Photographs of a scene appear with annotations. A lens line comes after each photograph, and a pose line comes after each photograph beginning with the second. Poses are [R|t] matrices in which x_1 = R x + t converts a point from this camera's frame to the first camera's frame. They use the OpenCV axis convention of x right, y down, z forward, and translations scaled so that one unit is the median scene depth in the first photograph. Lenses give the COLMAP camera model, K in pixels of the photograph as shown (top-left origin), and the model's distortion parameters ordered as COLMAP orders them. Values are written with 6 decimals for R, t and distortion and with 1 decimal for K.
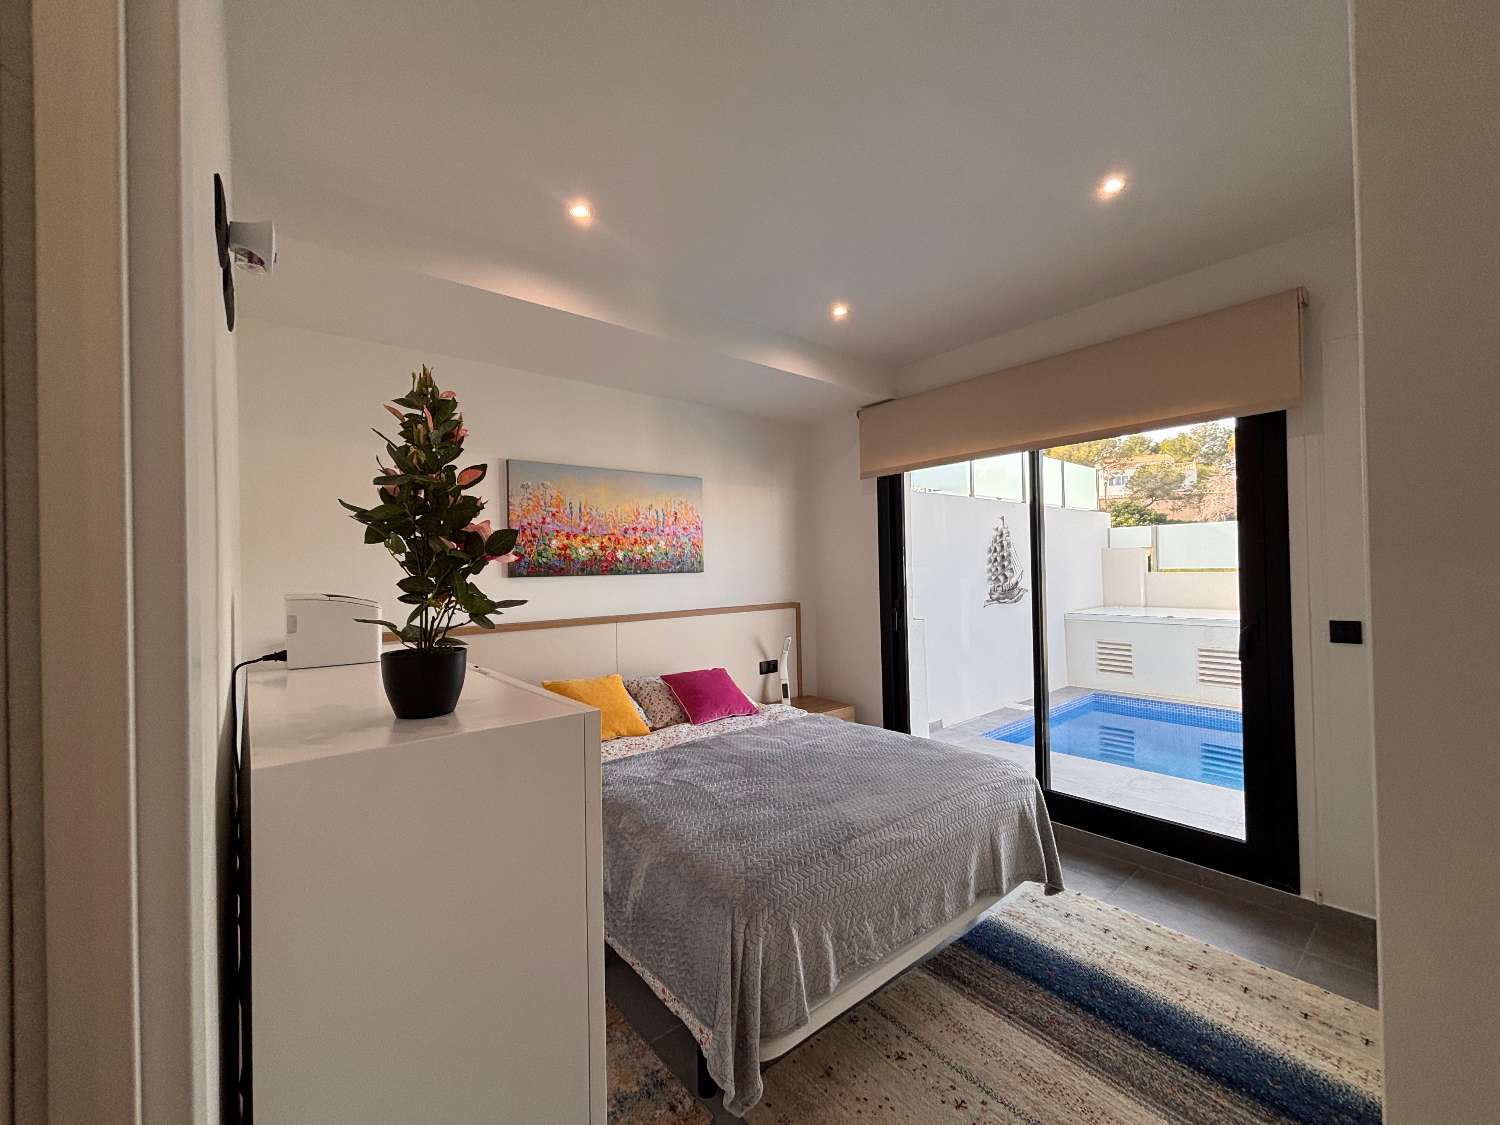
lens RADIAL K [[604.5, 0, 756.6], [0, 604.5, 567.8], [0, 0, 1]] dist [0.002250, 0.000150]
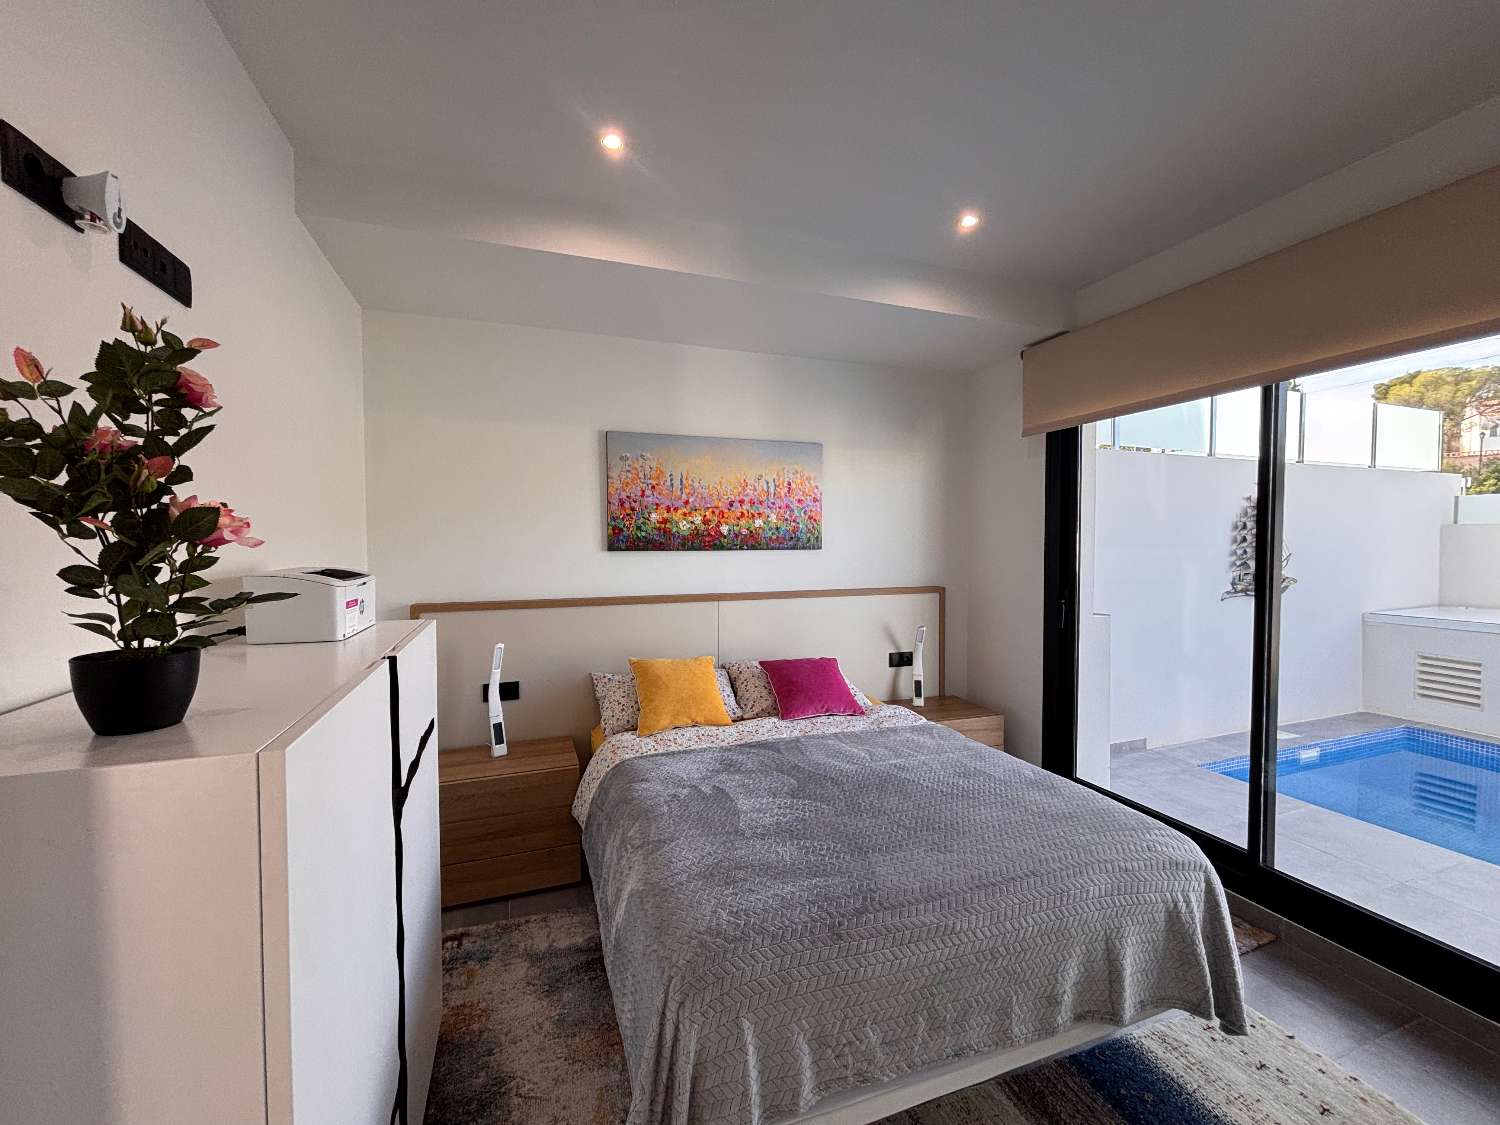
lens RADIAL K [[604.5, 0, 752.0], [0, 604.5, 567.5], [0, 0, 1]] dist [0.002250, 0.000150]
pose [[0.938925, 0.031658, -0.342663, 0.142695], [-0.015747, 0.998669, 0.049117, -0.009275], [0.343761, -0.040721, 0.938174, 0.136818]]
